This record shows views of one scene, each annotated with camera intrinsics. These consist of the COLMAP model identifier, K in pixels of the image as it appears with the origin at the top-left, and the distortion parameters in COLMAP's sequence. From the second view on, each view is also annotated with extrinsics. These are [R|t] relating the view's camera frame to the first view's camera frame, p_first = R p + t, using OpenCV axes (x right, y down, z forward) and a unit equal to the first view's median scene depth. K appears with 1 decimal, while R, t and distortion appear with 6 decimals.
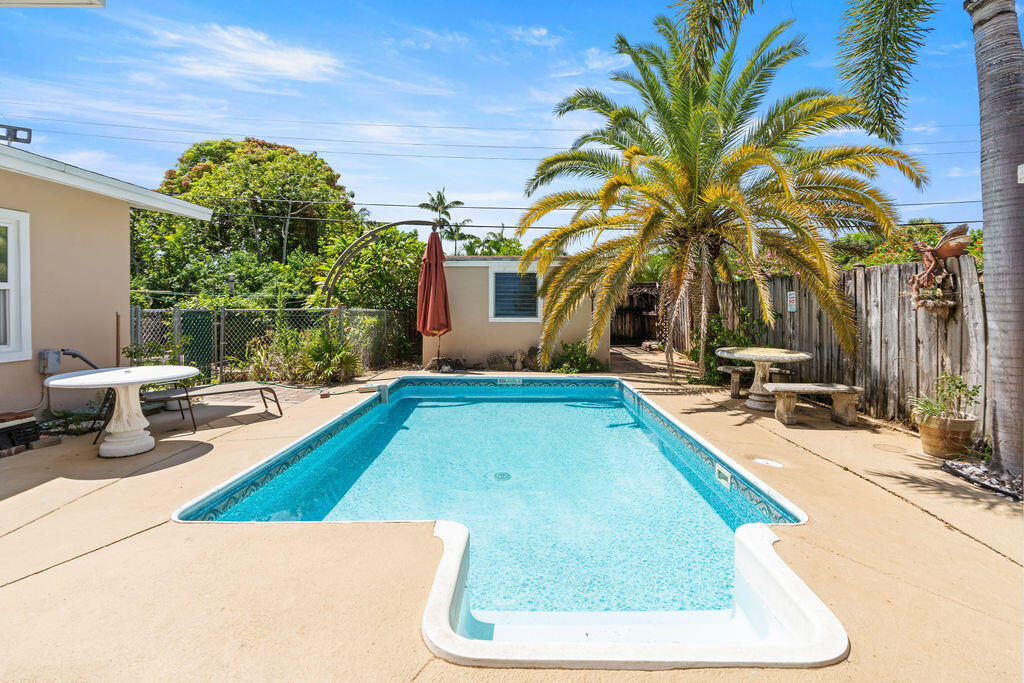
lens RADIAL K [[489.9, 0, 498.5], [0, 489.9, 306.6], [0, 0, 1]] dist [-0.020984, -0.000283]
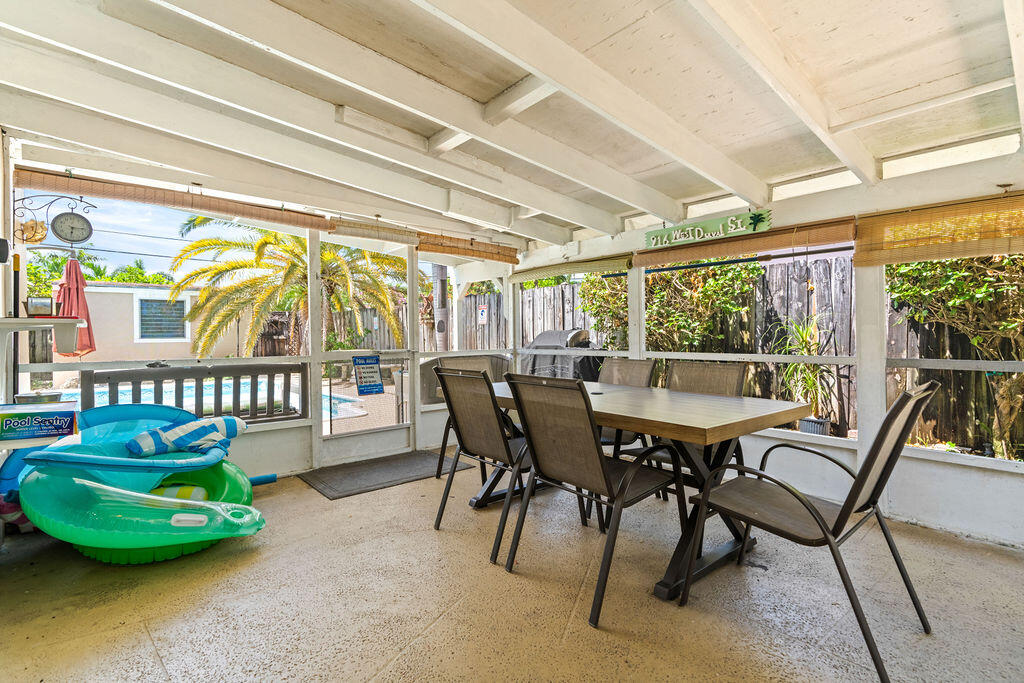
lens RADIAL K [[489.9, 0, 515.5], [0, 489.9, 340.5], [0, 0, 1]] dist [-0.020984, -0.000283]
pose [[0.715575, -0.016308, 0.698346, -0.192123], [0.014626, 0.999858, 0.008362, 0.033874], [-0.698383, 0.004231, 0.715712, -0.449275]]
